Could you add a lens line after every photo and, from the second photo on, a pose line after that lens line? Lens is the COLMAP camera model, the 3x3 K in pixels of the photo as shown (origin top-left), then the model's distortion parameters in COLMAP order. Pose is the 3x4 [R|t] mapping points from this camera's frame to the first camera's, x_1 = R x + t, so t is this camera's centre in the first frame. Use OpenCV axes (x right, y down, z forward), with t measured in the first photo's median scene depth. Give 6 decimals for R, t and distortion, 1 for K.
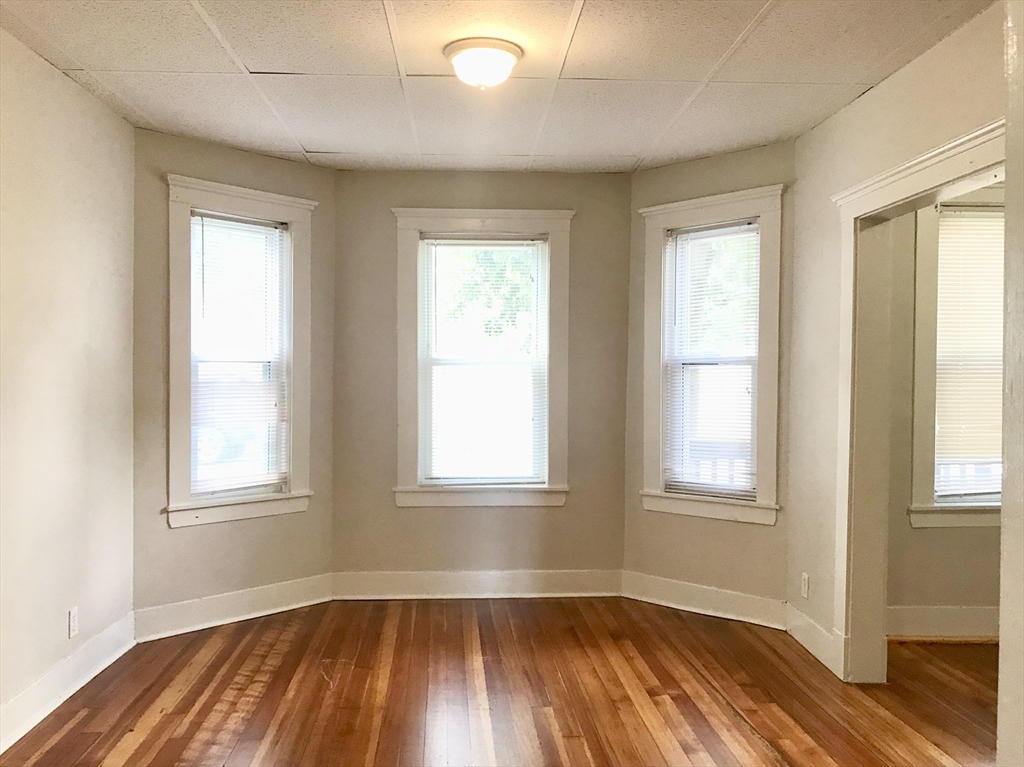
lens RADIAL K [[861.3, 0, 508.0], [0, 861.3, 377.4], [0, 0, 1]] dist [0.055622, -0.082093]
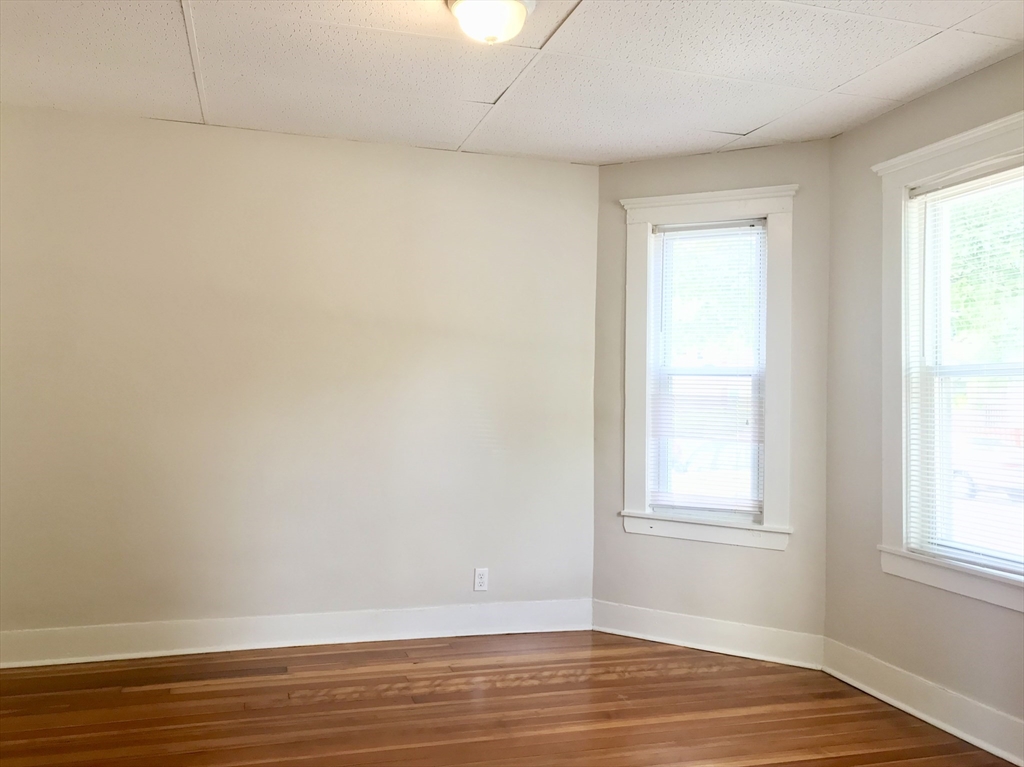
lens RADIAL K [[885.3, 0, 522.8], [0, 885.3, 382.6], [0, 0, 1]] dist [0.021282, -0.002798]
pose [[0.223703, -0.007553, -0.974628, 0.576345], [-0.025846, 0.999572, -0.013679, 0.008579], [0.974315, 0.028250, 0.223412, 0.570213]]
